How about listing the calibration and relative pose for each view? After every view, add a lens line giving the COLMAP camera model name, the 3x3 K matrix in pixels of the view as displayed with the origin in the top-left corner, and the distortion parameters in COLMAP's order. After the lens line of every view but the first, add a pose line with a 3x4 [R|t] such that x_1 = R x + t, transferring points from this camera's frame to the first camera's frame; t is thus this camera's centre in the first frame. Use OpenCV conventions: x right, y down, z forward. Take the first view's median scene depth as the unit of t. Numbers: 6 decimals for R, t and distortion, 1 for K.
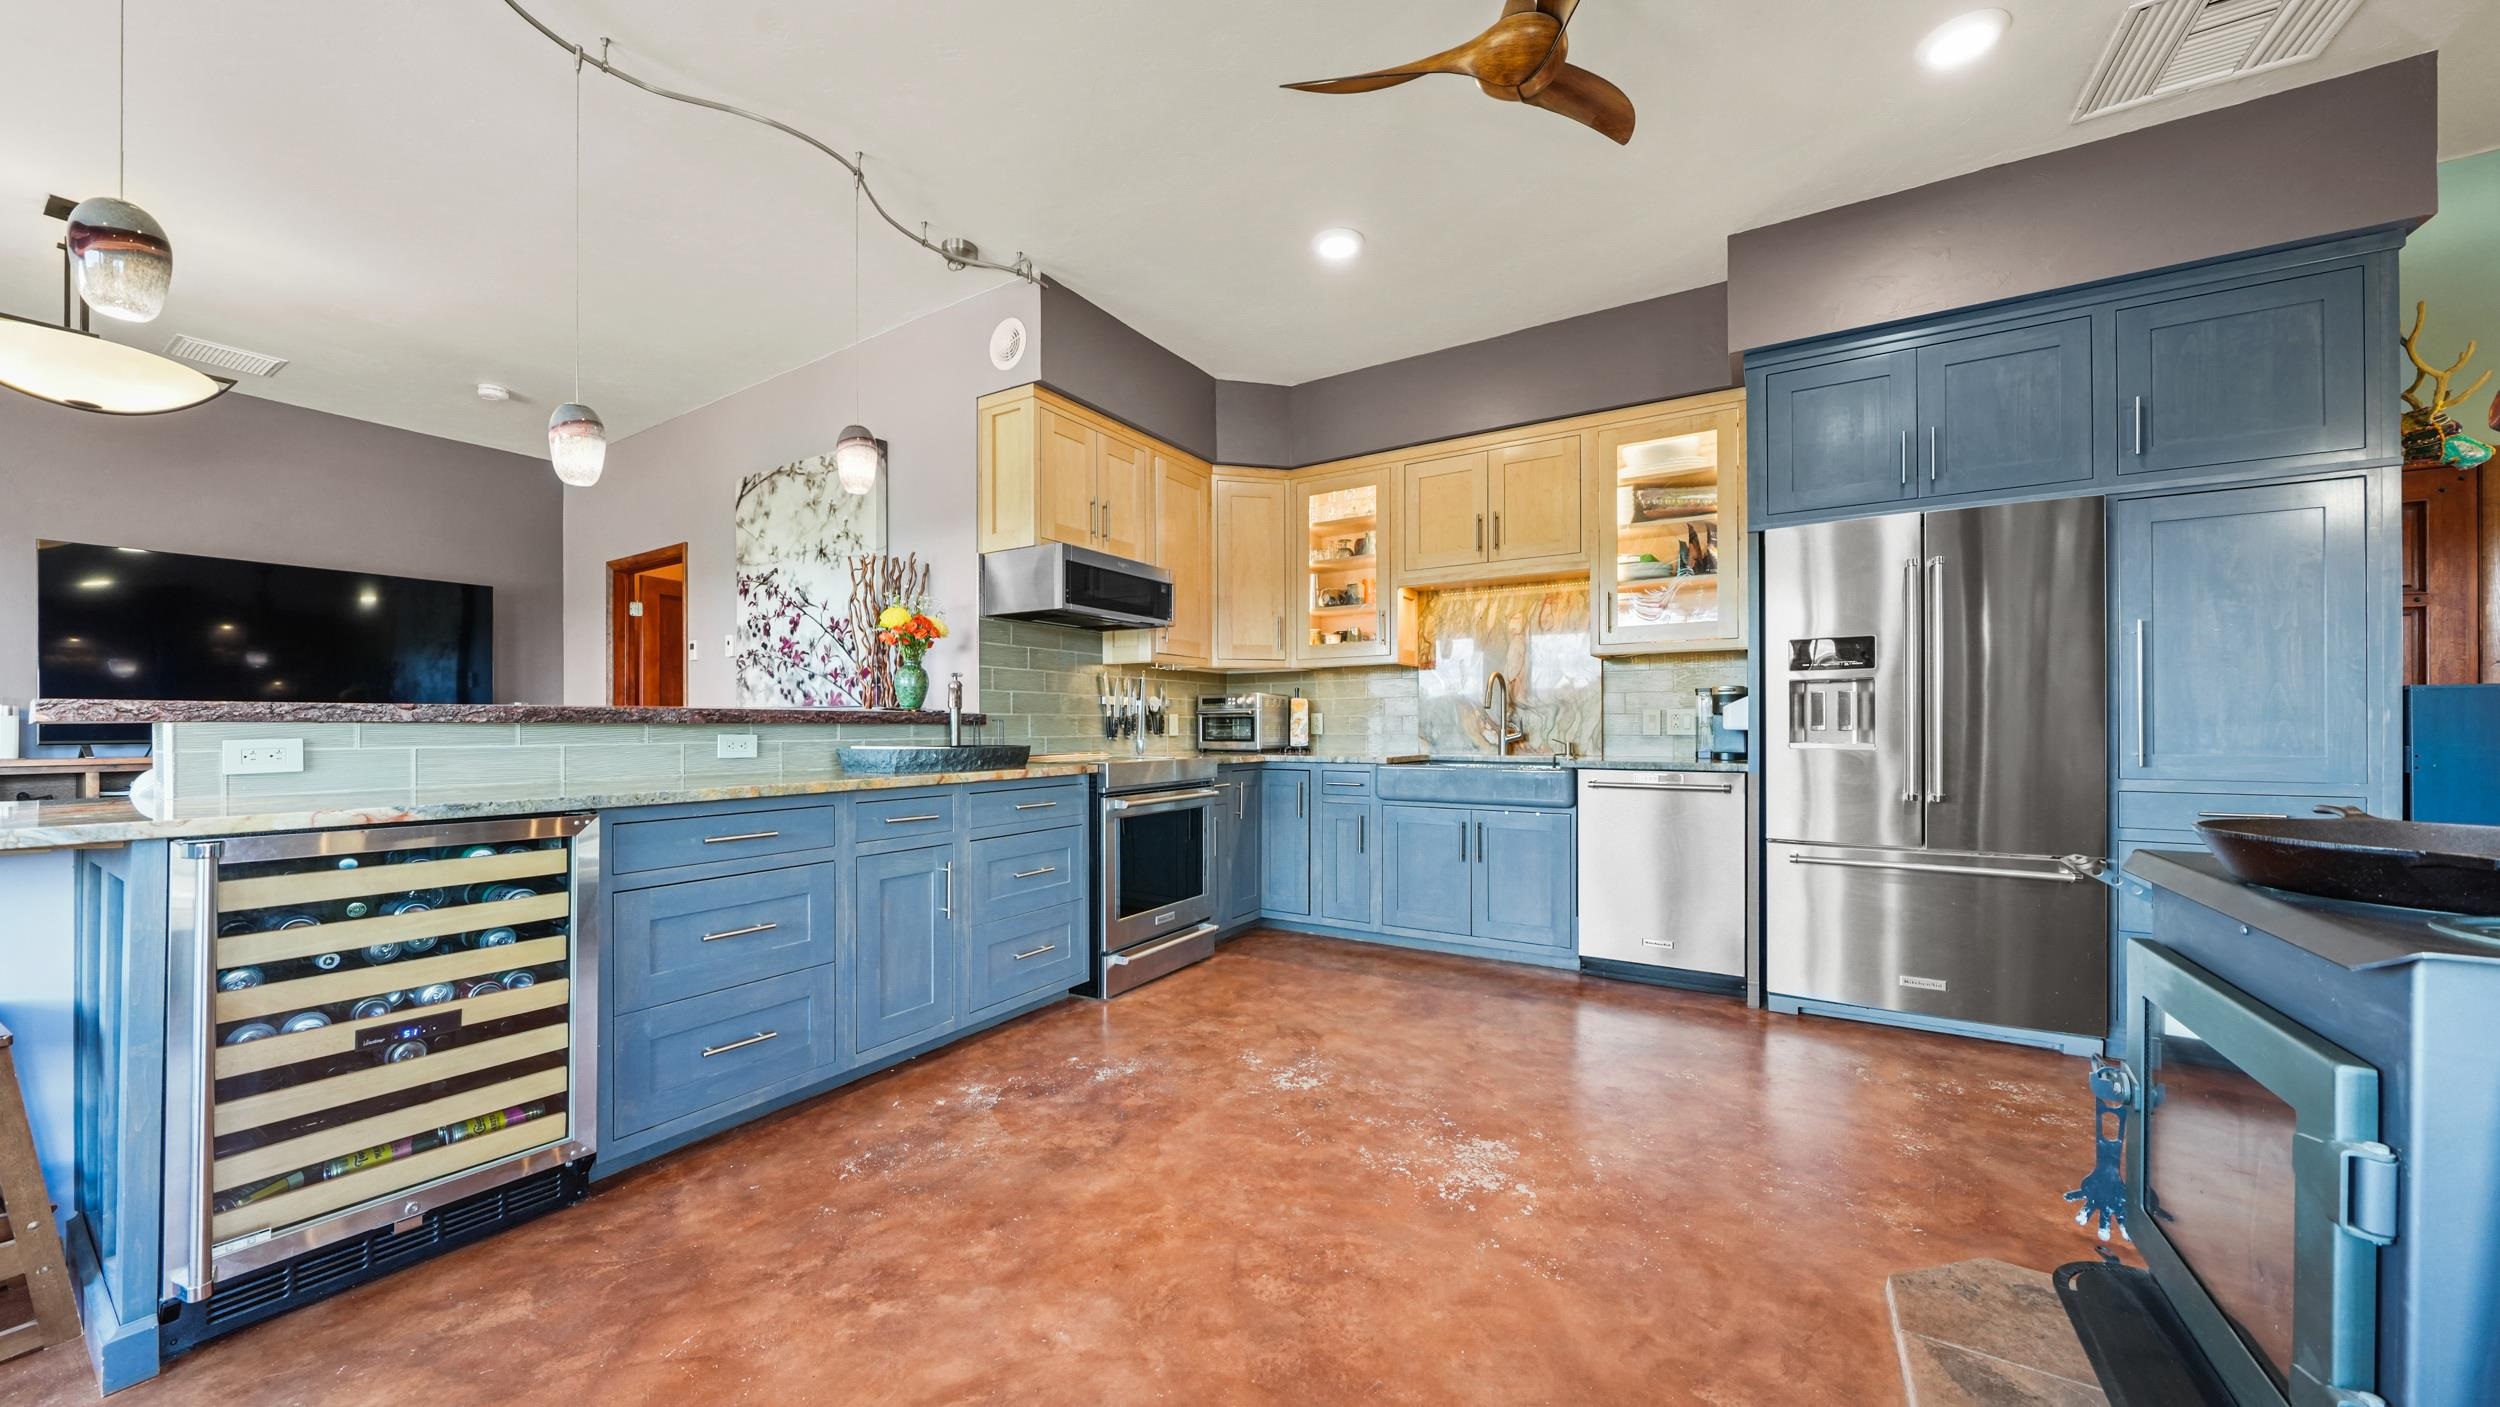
lens RADIAL K [[857.8, 0, 1233.5], [0, 857.8, 729.1], [0, 0, 1]] dist [-0.005380, 0.000327]
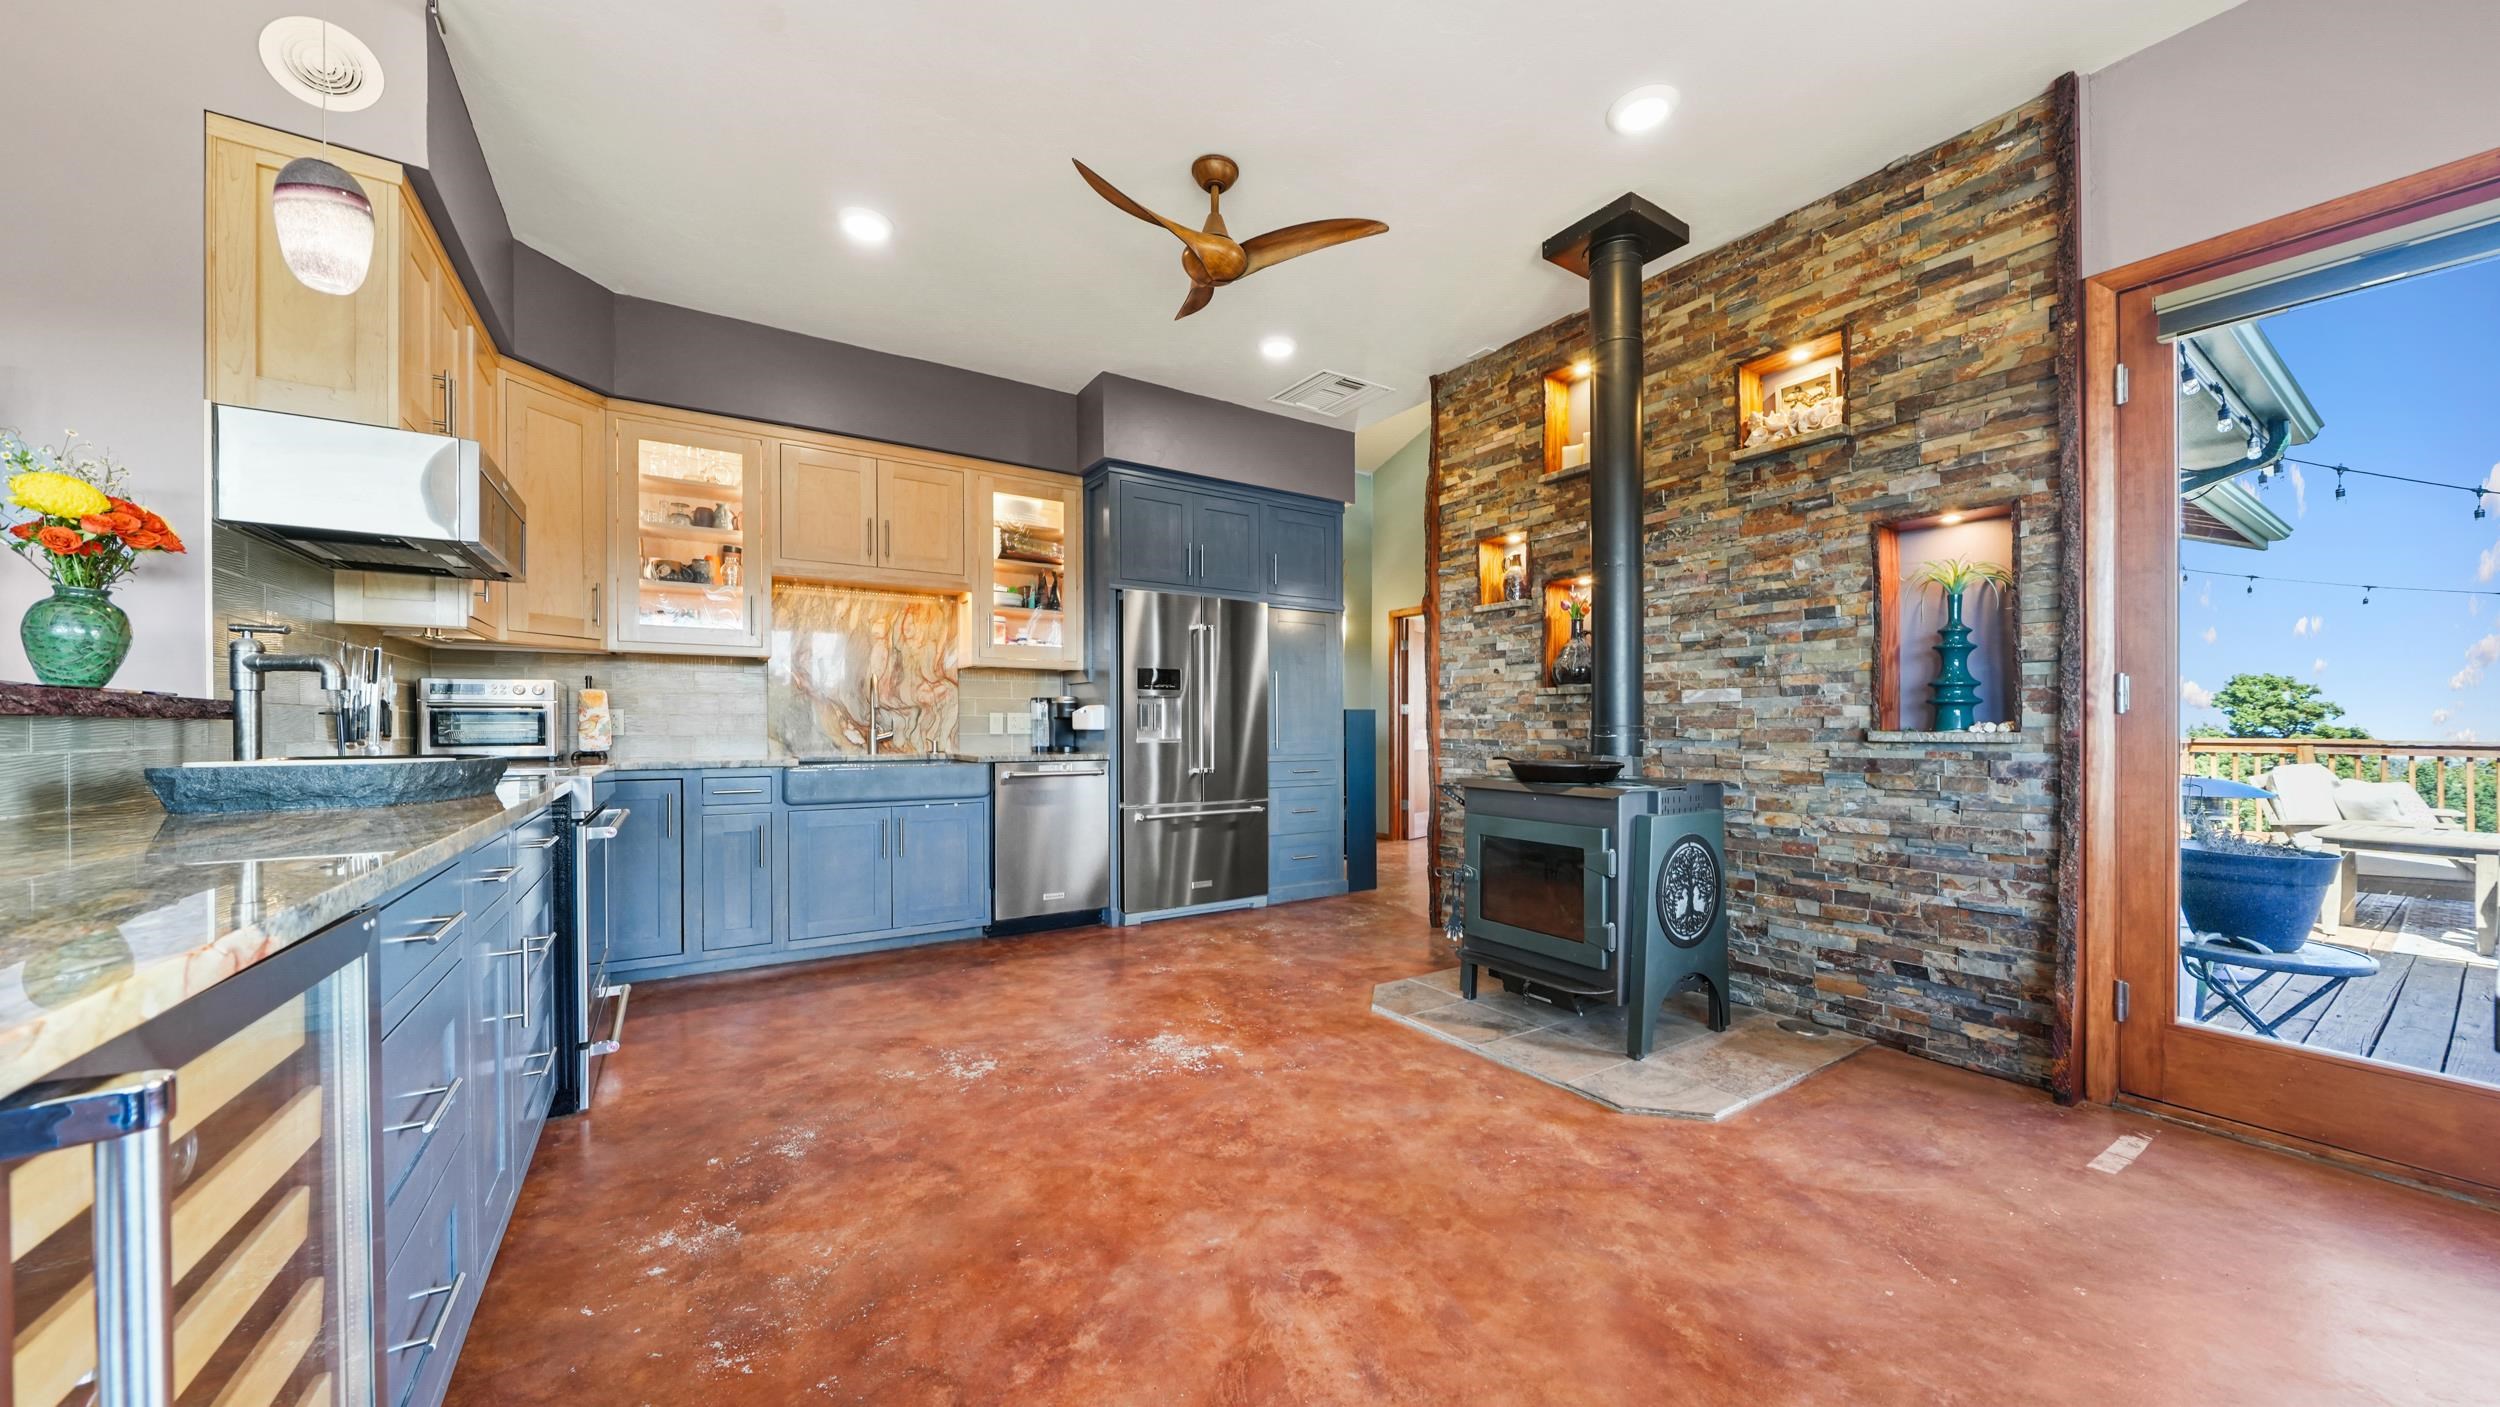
lens RADIAL K [[857.8, 0, 1245.4], [0, 857.8, 726.9], [0, 0, 1]] dist [-0.005380, 0.000327]
pose [[0.418102, 0.002273, 0.908397, -0.565646], [0.000924, 0.999995, -0.002928, 0.001062], [-0.908399, 0.002064, 0.418098, 0.208789]]
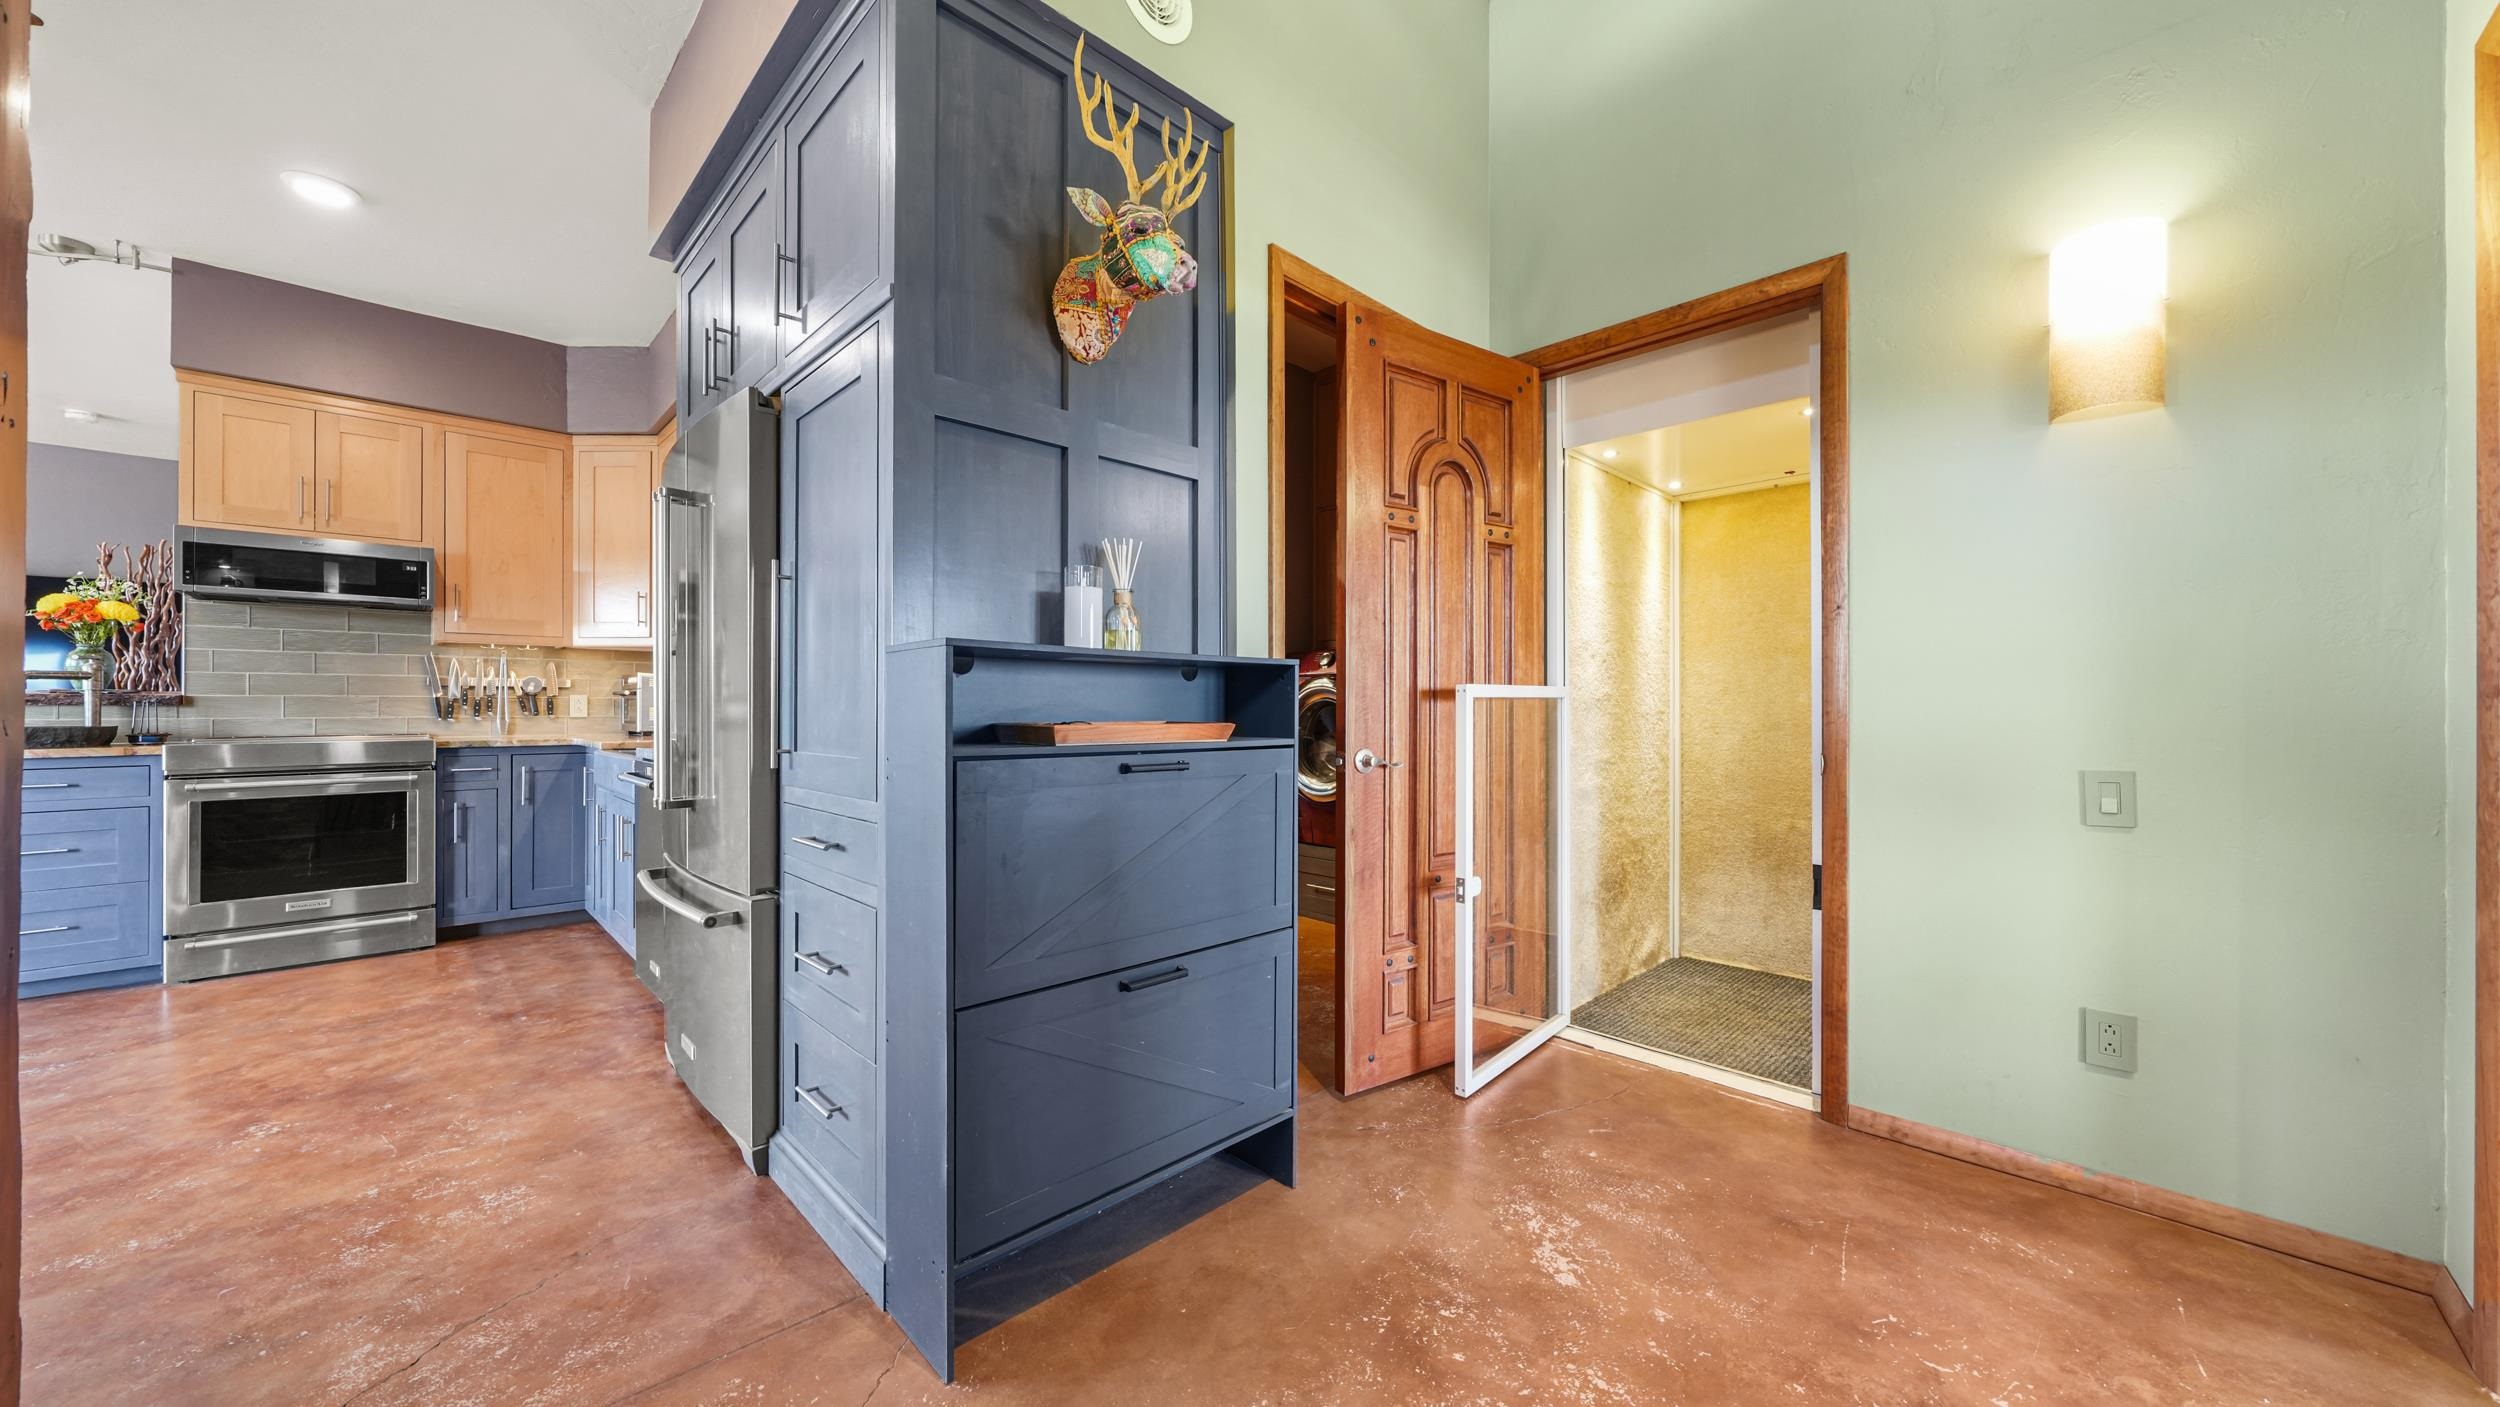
lens RADIAL K [[857.8, 0, 1254.0], [0, 857.8, 697.5], [0, 0, 1]] dist [-0.005380, 0.000327]
pose [[0.978681, 0.001216, -0.205383, 1.279219], [-0.003320, 0.999945, -0.009899, -0.009513], [0.205359, 0.010370, 0.978632, 0.299129]]
